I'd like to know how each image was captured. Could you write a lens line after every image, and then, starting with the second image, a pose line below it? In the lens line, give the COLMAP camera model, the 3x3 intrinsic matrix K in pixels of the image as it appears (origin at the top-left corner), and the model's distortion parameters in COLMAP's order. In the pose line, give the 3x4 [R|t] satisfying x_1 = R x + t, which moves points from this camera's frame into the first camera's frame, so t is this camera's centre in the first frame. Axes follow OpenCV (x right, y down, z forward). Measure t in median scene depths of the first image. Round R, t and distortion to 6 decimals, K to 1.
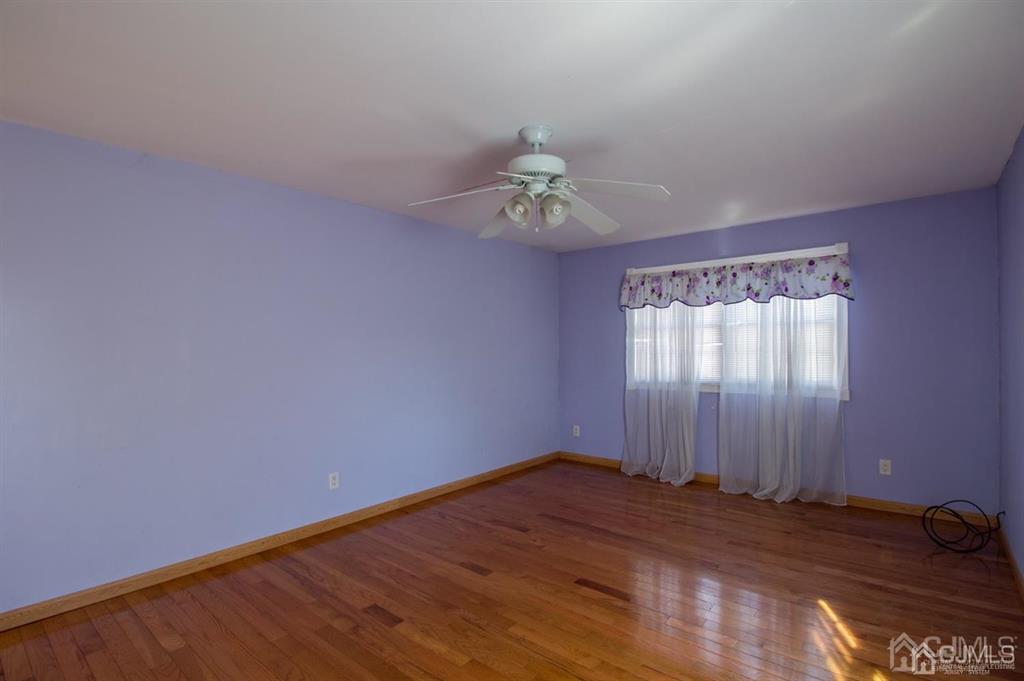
lens RADIAL K [[487.3, 0, 512.1], [0, 487.3, 333.0], [0, 0, 1]] dist [0.001352, -0.014058]
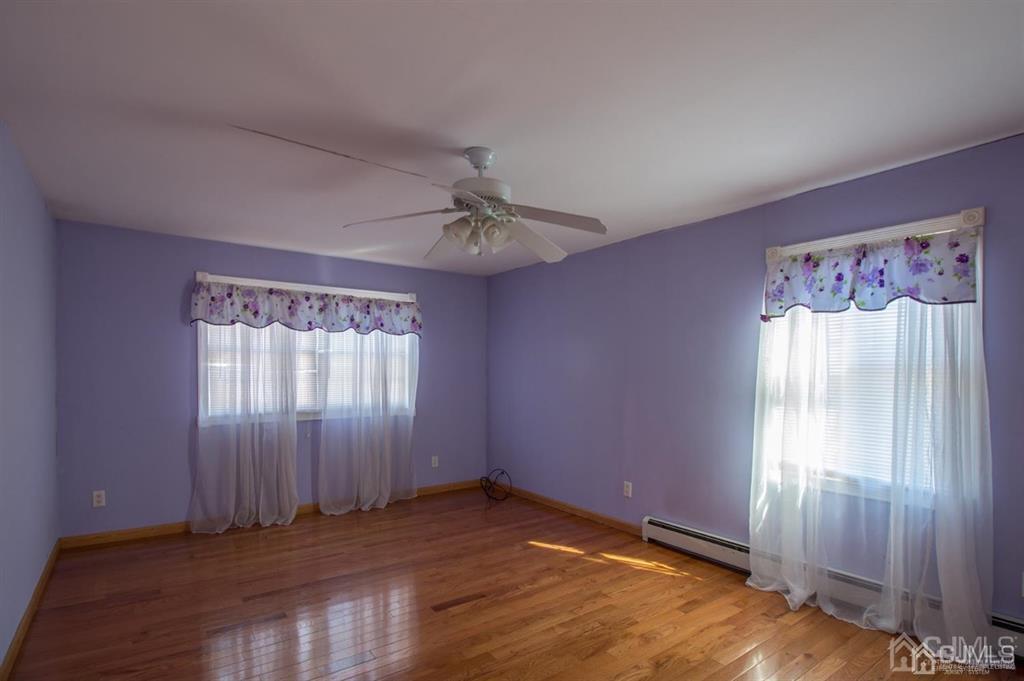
lens RADIAL K [[515.8, 0, 513.1], [0, 515.8, 370.1], [0, 0, 1]] dist [-0.001232, -0.000415]
pose [[0.241821, 0.015294, 0.970200, -0.503103], [-0.034055, 0.999394, -0.007266, 0.015339], [-0.969723, -0.031283, 0.242195, 0.359300]]
